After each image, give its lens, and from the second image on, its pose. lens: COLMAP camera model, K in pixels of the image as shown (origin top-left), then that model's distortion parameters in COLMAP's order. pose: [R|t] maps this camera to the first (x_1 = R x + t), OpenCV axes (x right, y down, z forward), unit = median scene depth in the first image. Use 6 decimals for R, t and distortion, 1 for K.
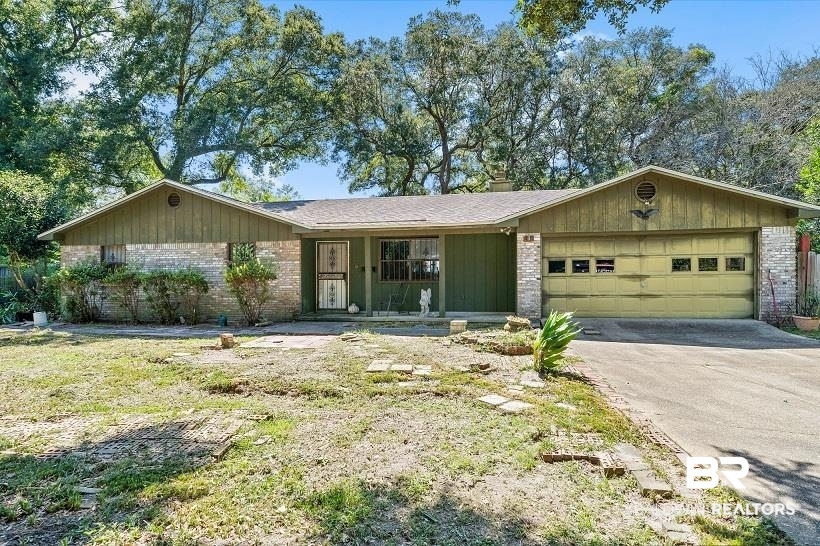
lens RADIAL K [[424.8, 0, 410.0], [0, 424.8, 273.0], [0, 0, 1]] dist [0.002254, 0.000395]
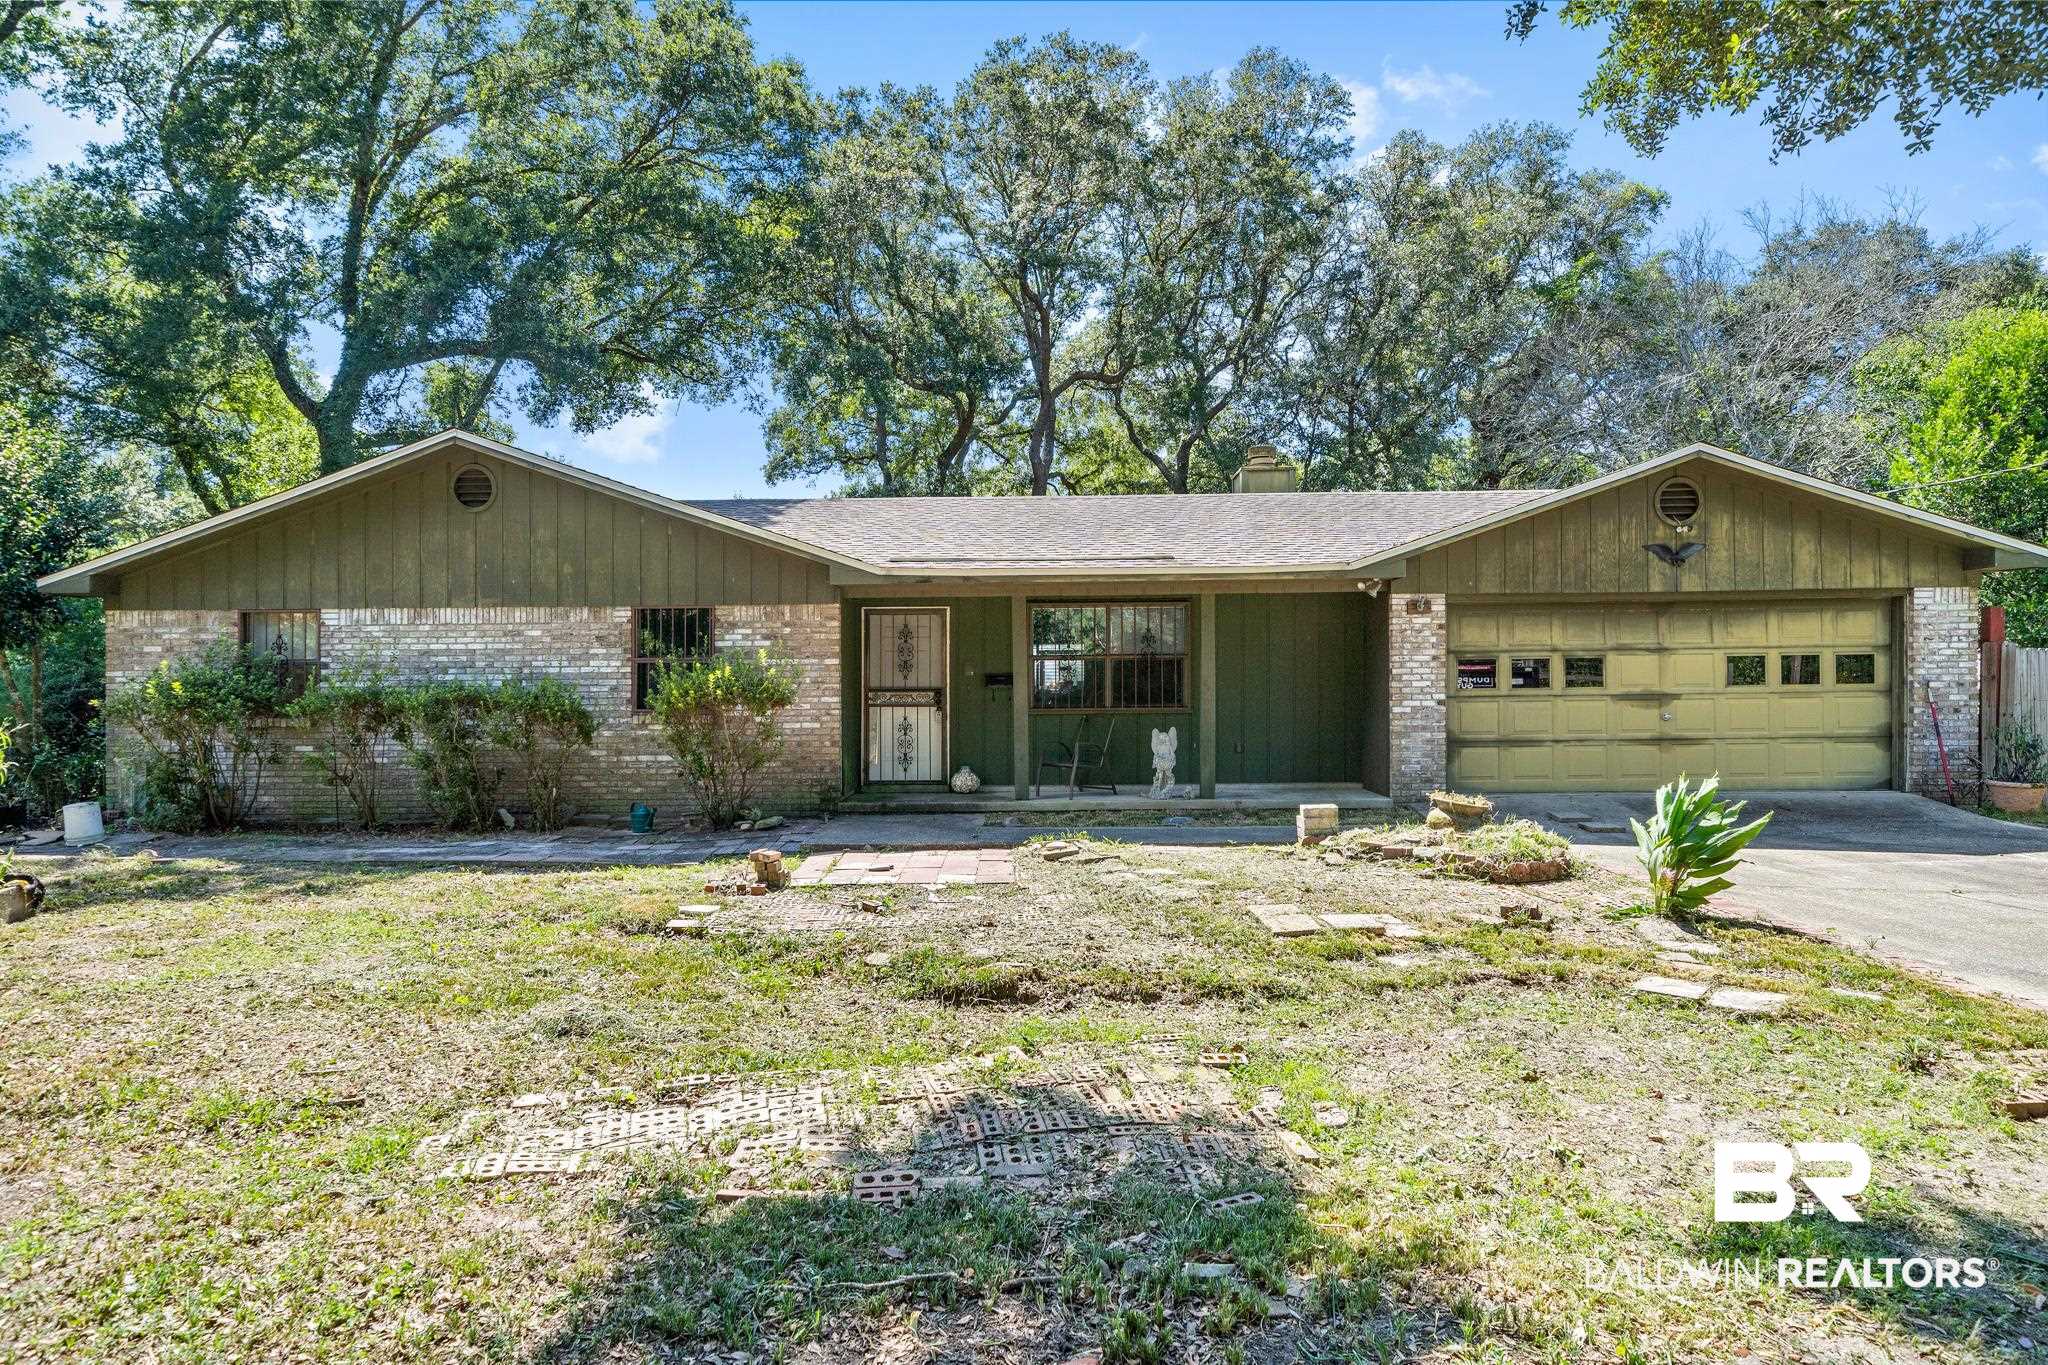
lens RADIAL K [[1060.2, 0, 1024.0], [0, 1060.2, 700.6], [0, 0, 1]] dist [0.000889, 0.000005]
pose [[0.986294, -0.002350, 0.164980, -0.258234], [0.000649, 0.999946, 0.010367, 0.000557], [-0.164996, -0.010118, 0.986242, 0.028628]]
